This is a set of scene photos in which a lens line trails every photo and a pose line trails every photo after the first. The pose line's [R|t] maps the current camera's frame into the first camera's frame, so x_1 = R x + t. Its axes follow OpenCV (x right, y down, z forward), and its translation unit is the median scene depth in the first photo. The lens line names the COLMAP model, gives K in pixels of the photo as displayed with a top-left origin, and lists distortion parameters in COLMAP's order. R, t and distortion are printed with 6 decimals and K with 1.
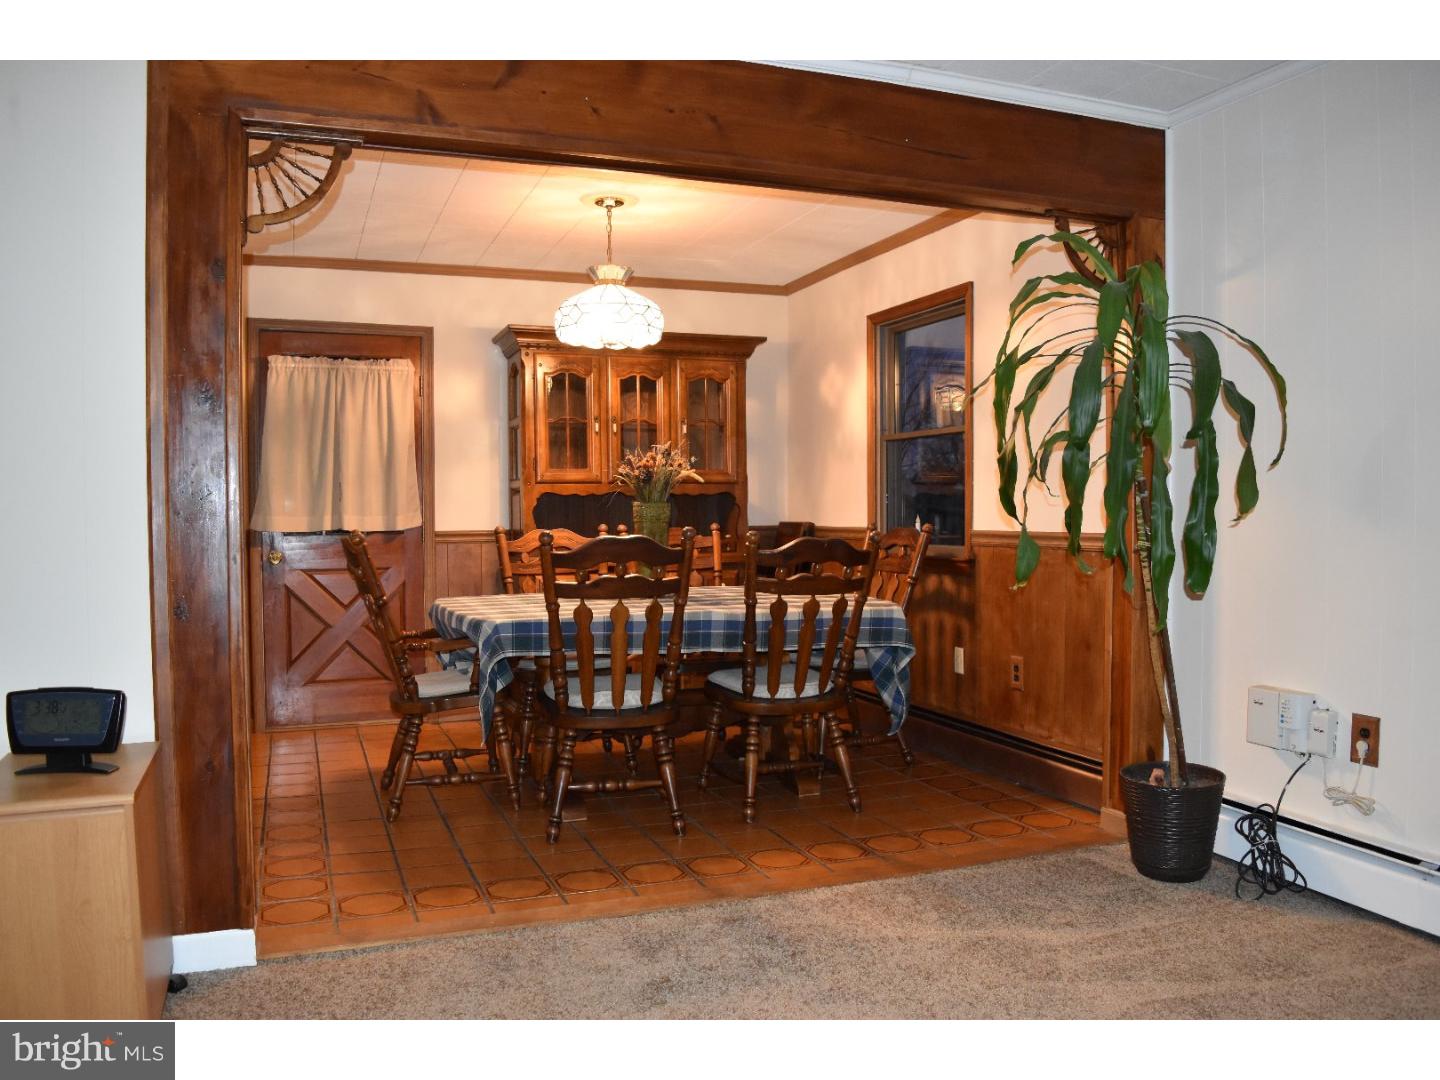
lens RADIAL K [[1129.1, 0, 719.7], [0, 1129.1, 543.1], [0, 0, 1]] dist [-0.084178, 0.013184]
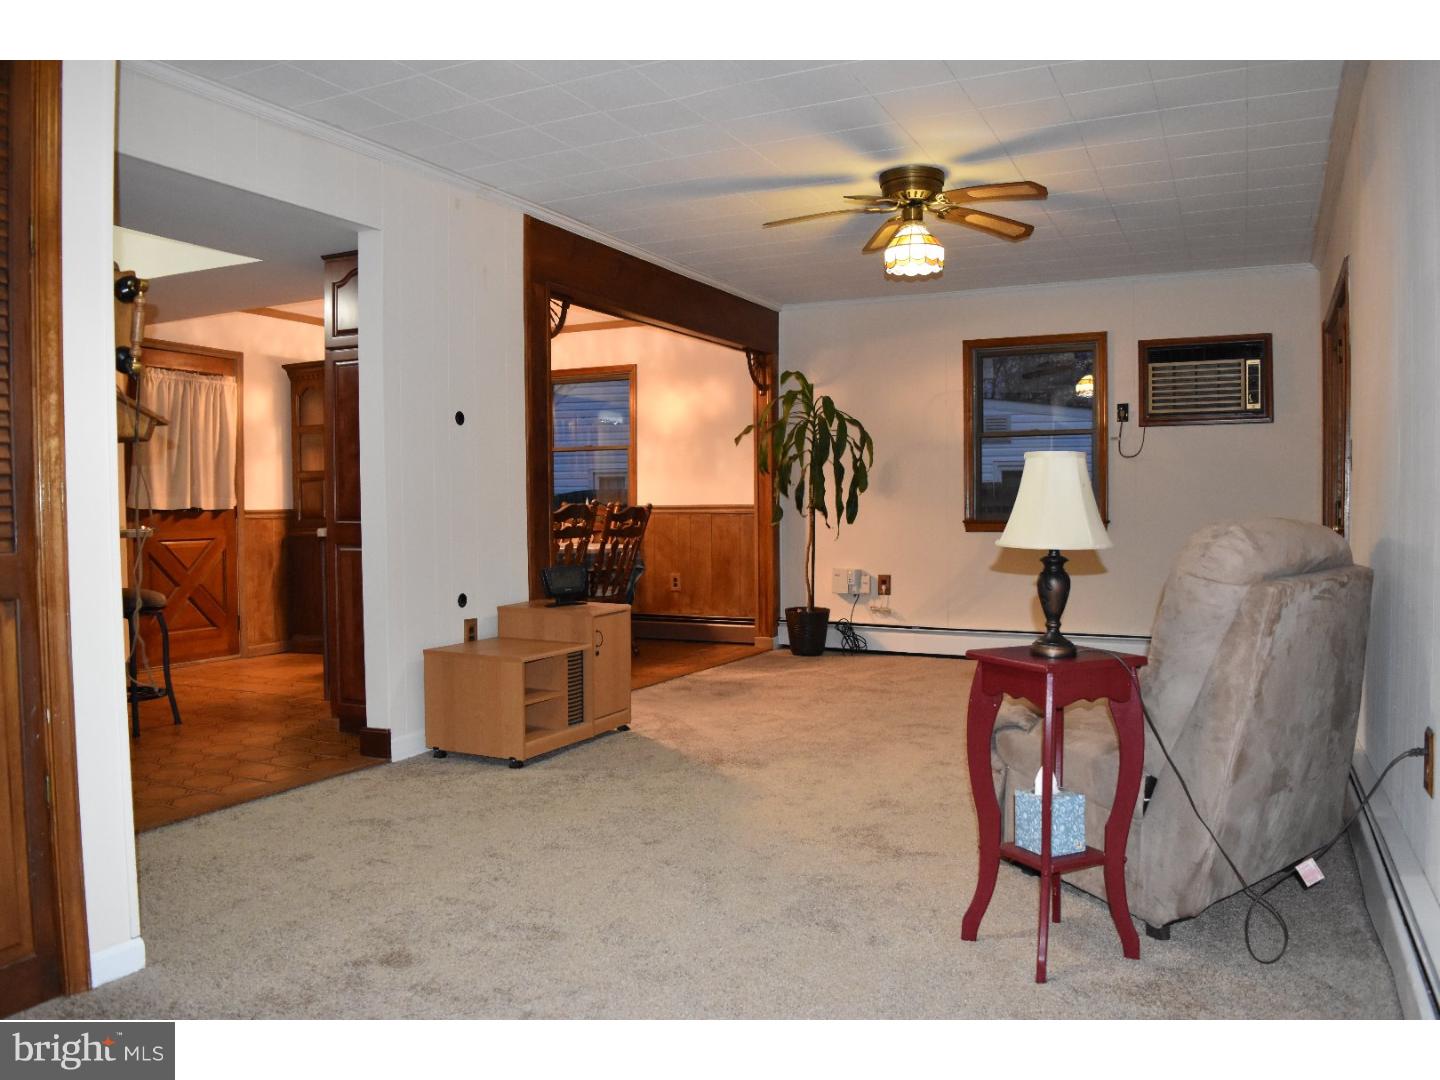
lens RADIAL K [[1129.1, 0, 719.0], [0, 1129.1, 538.2], [0, 0, 1]] dist [-0.084178, 0.013184]
pose [[0.724274, -0.020677, 0.689202, -0.959896], [0.022349, 0.999729, 0.006507, 0.033320], [-0.689150, 0.010690, 0.724540, -0.391967]]
